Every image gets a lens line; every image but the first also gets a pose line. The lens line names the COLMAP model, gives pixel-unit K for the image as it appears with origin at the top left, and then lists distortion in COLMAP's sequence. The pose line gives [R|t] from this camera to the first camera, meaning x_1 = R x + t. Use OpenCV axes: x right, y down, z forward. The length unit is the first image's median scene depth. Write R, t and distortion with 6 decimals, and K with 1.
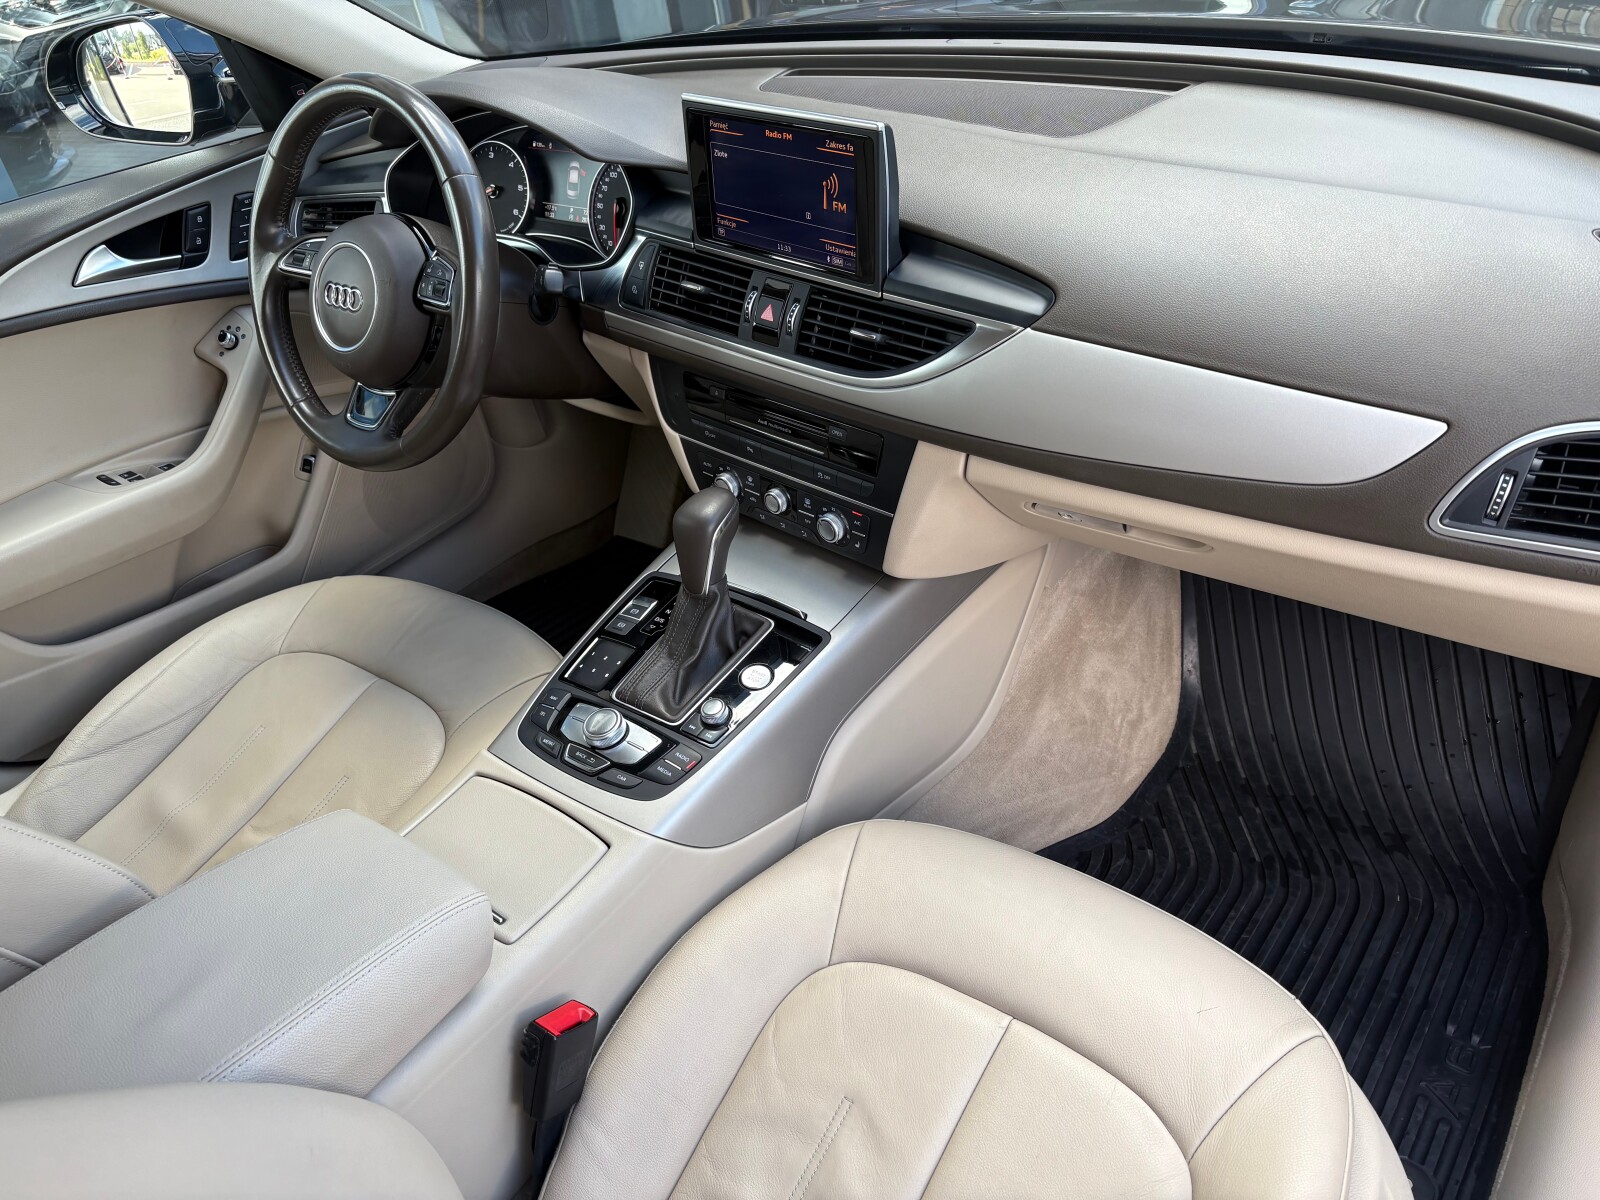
lens RADIAL K [[1241.6, 0, 778.7], [0, 1241.6, 610.6], [0, 0, 1]] dist [0.035052, -0.042780]
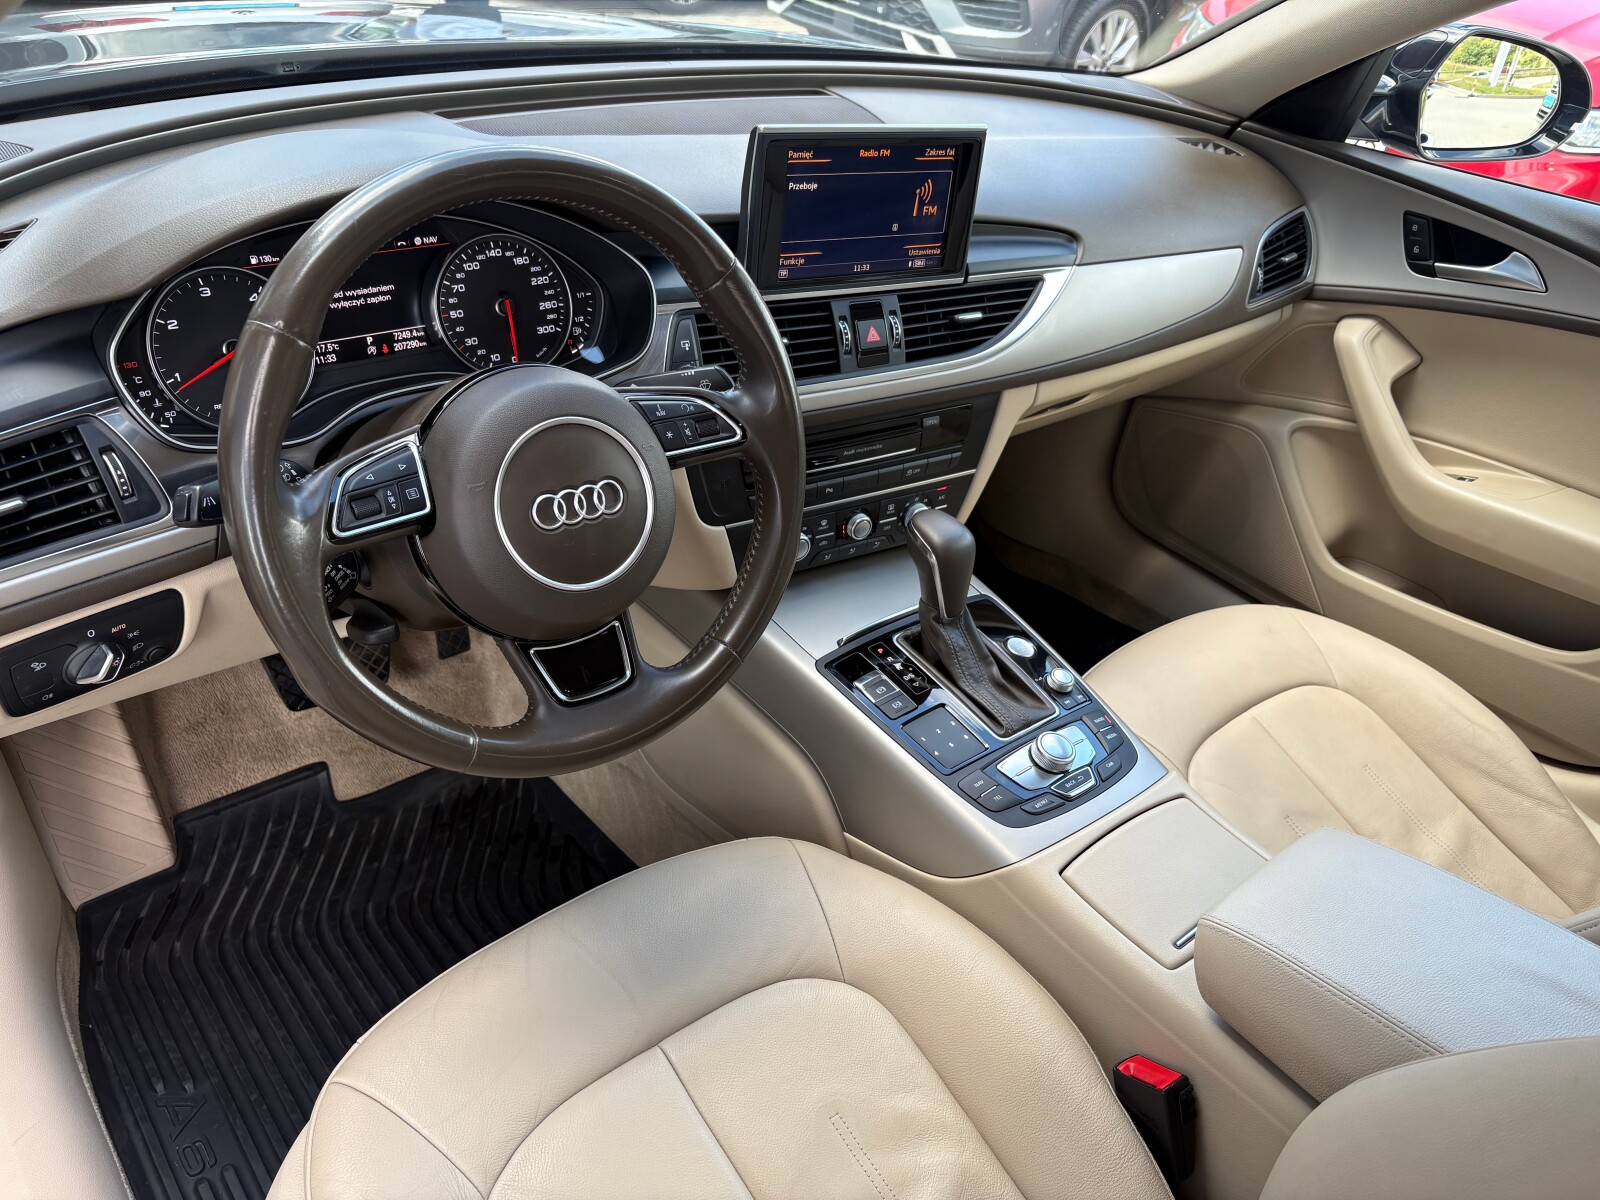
lens RADIAL K [[1241.6, 0, 814.2], [0, 1241.6, 611.9], [0, 0, 1]] dist [0.035052, -0.042780]
pose [[0.191816, -0.425470, 0.884411, -0.983120], [0.445800, 0.840586, 0.307699, -0.379293], [-0.874339, 0.335248, 0.350912, 0.771915]]
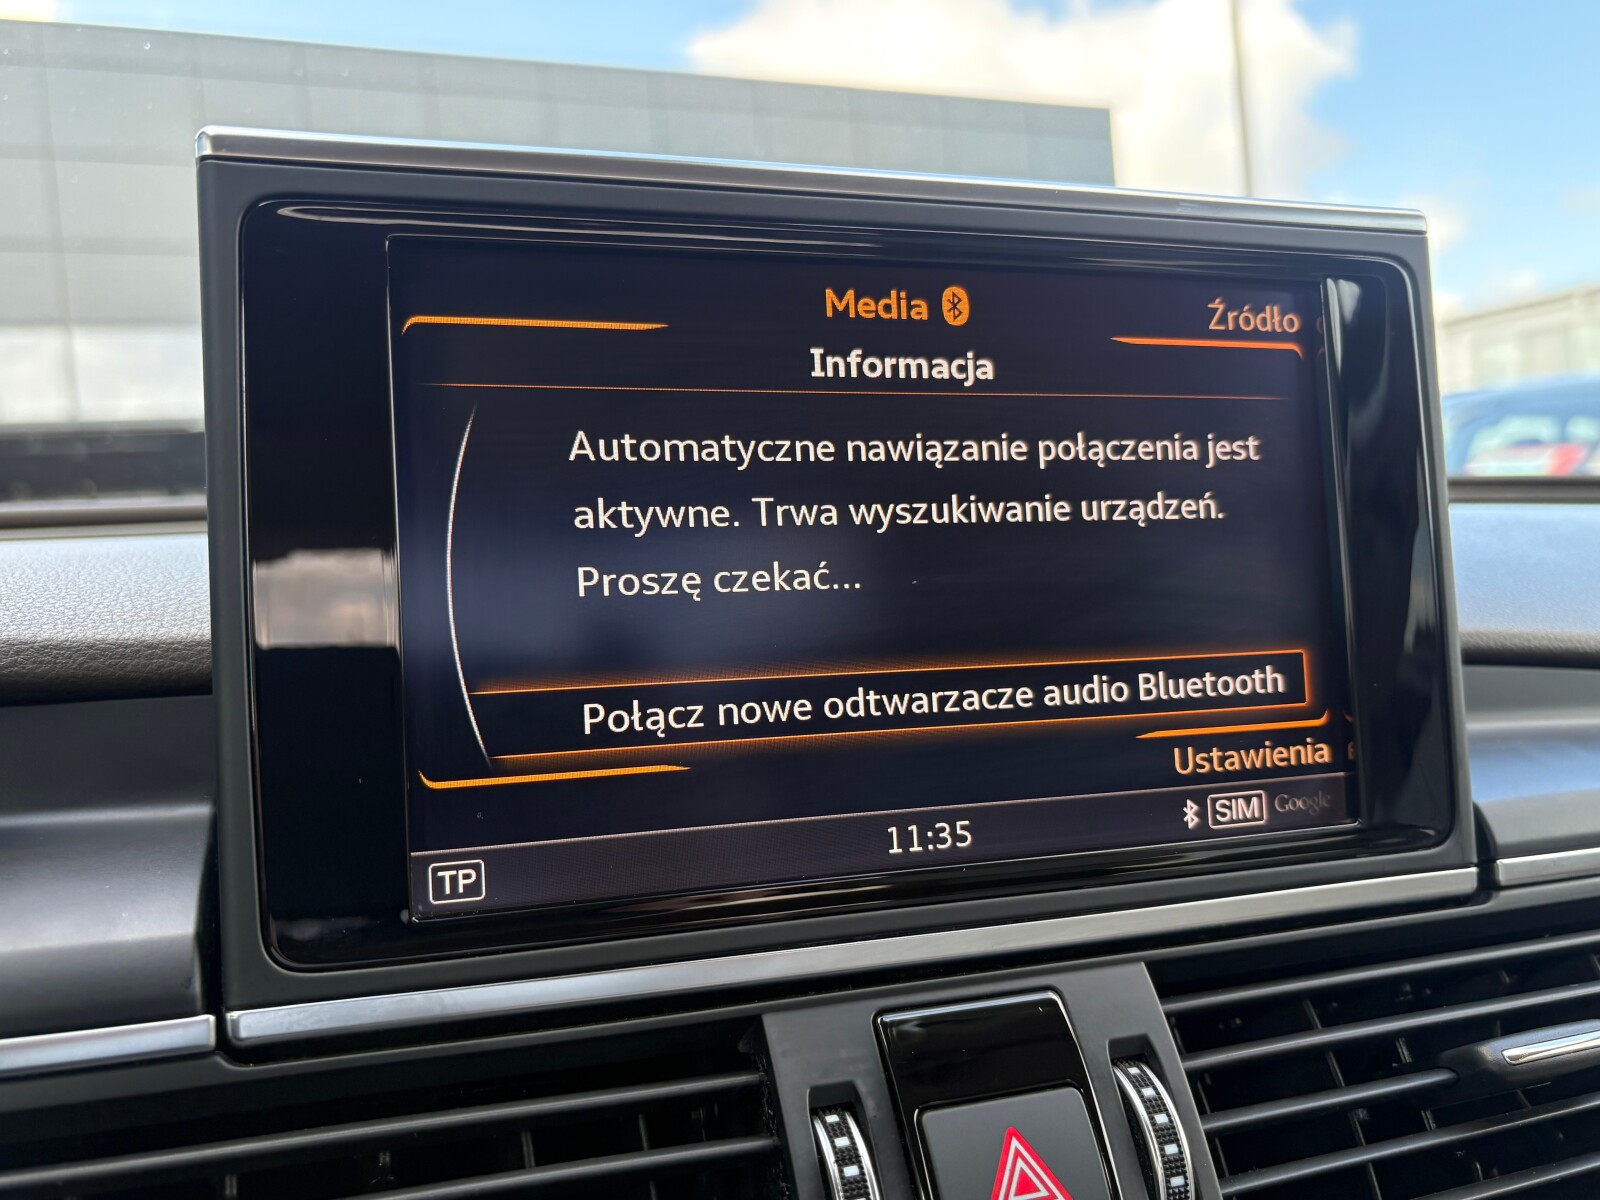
lens RADIAL K [[1357.5, 0, 813.0], [0, 1357.5, 615.0], [0, 0, 1]] dist [0.000059, -0.002960]
pose [[0.452386, 0.070164, 0.889058, -0.199116], [0.512482, 0.795413, -0.323544, -0.256939], [-0.729869, 0.601993, 0.323876, 0.914322]]
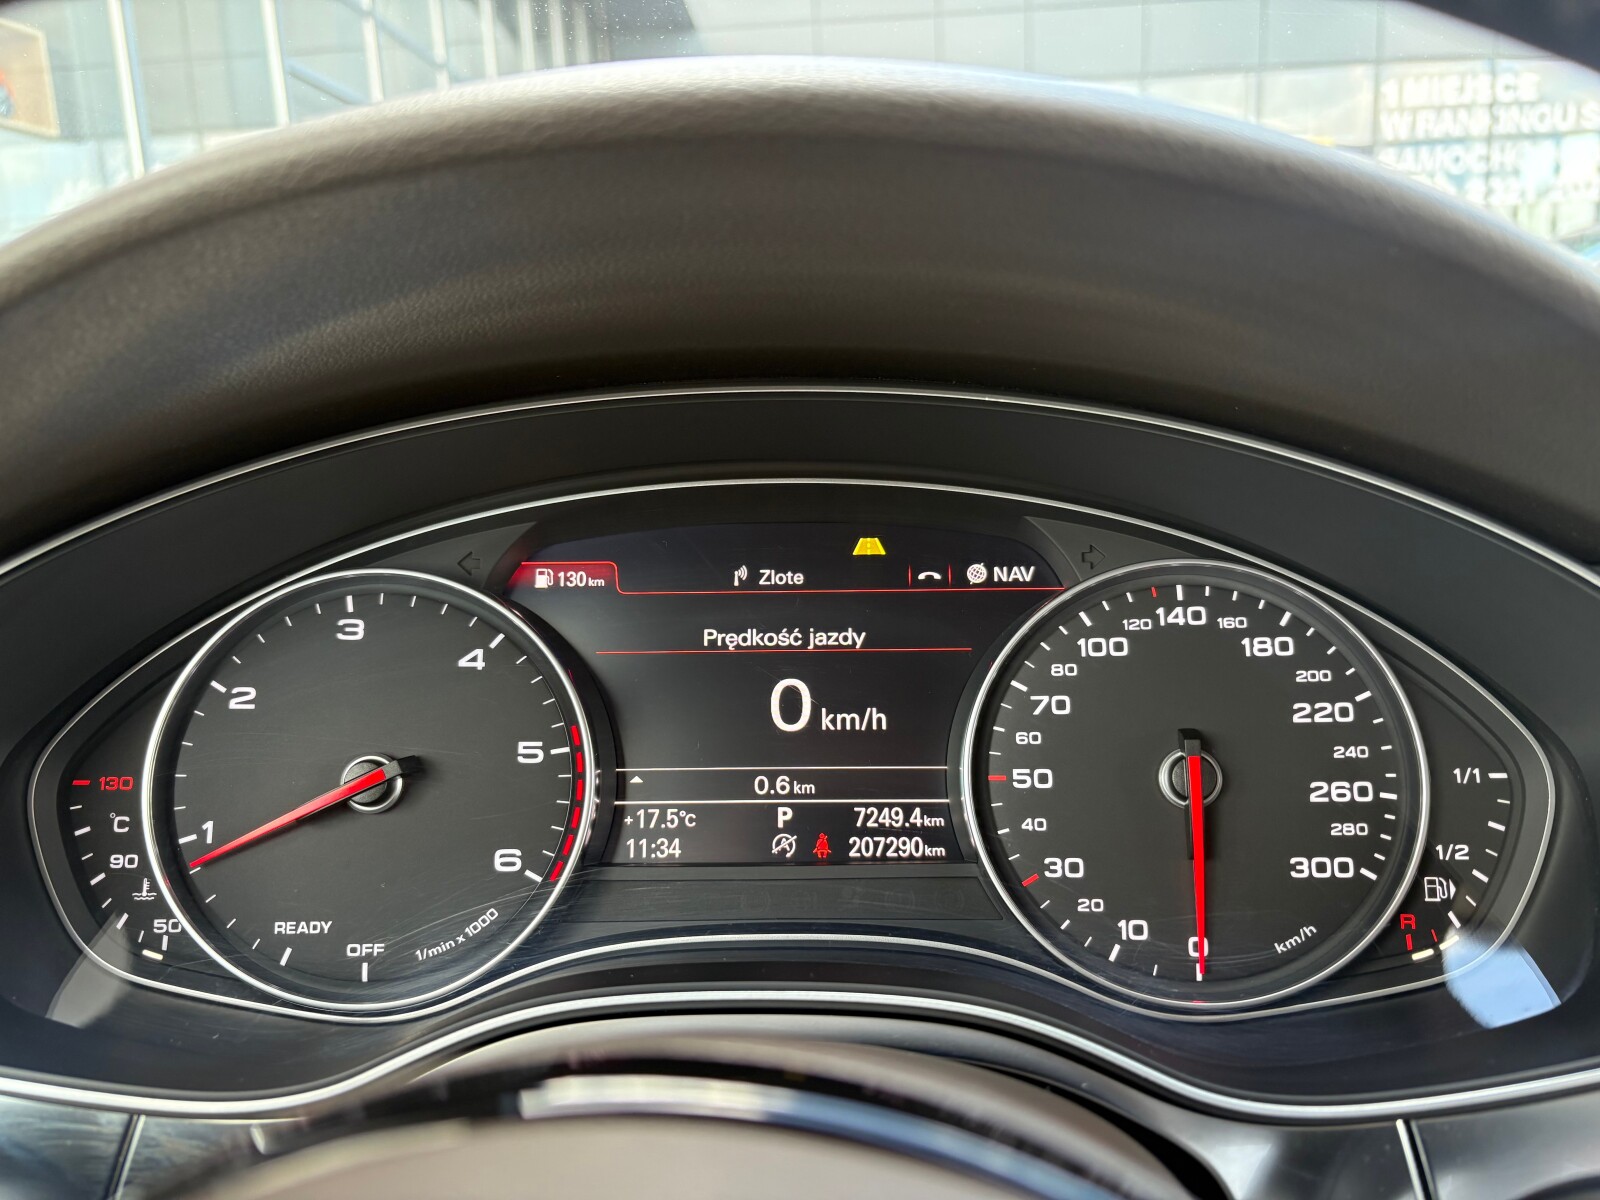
lens RADIAL K [[1241.6, 0, 789.5], [0, 1241.6, 611.3], [0, 0, 1]] dist [0.035052, -0.042780]
pose [[0.800257, -0.029357, 0.598939, -0.391444], [0.277653, 0.903425, -0.326697, -0.353947], [-0.531505, 0.427739, 0.731123, 1.027409]]
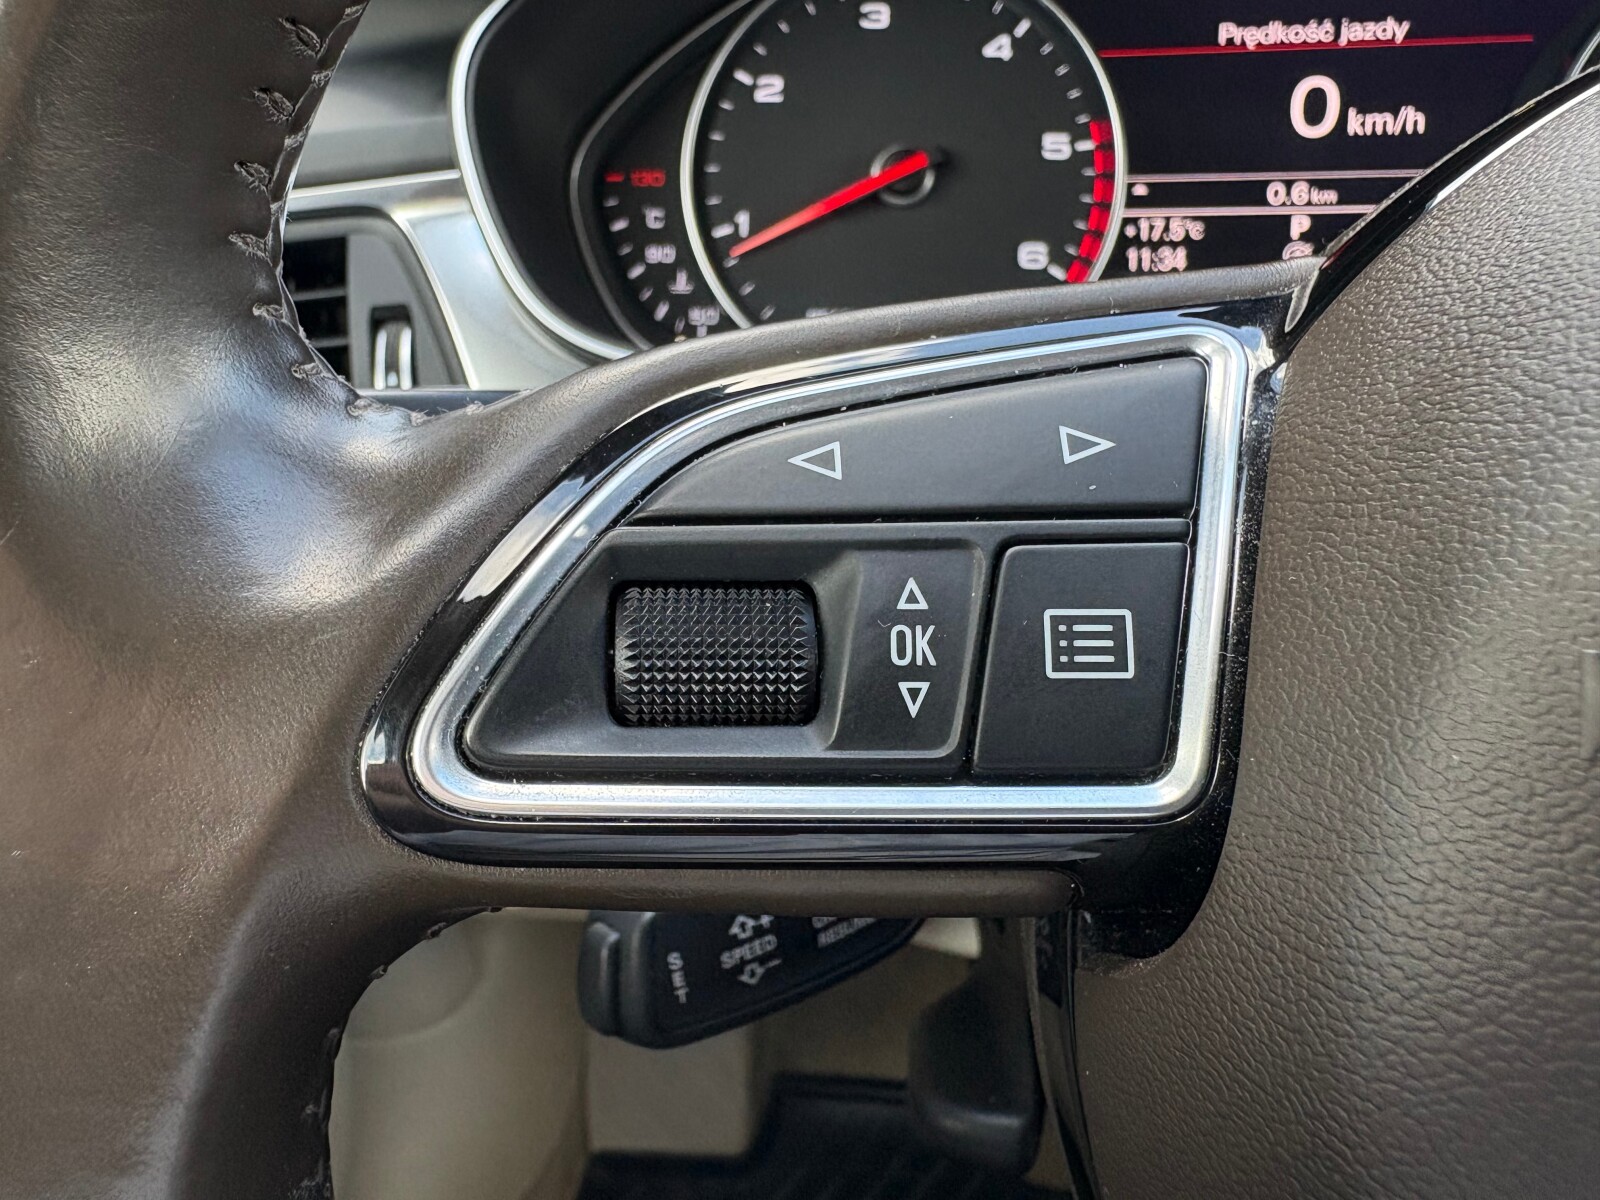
lens RADIAL K [[1241.6, 0, 686.8], [0, 1241.6, 579.9], [0, 0, 1]] dist [0.035052, -0.042780]
pose [[0.867396, -0.150129, 0.474431, -0.490579], [0.233268, 0.964834, -0.121168, -0.325495], [-0.439556, 0.215770, 0.871914, 1.095878]]
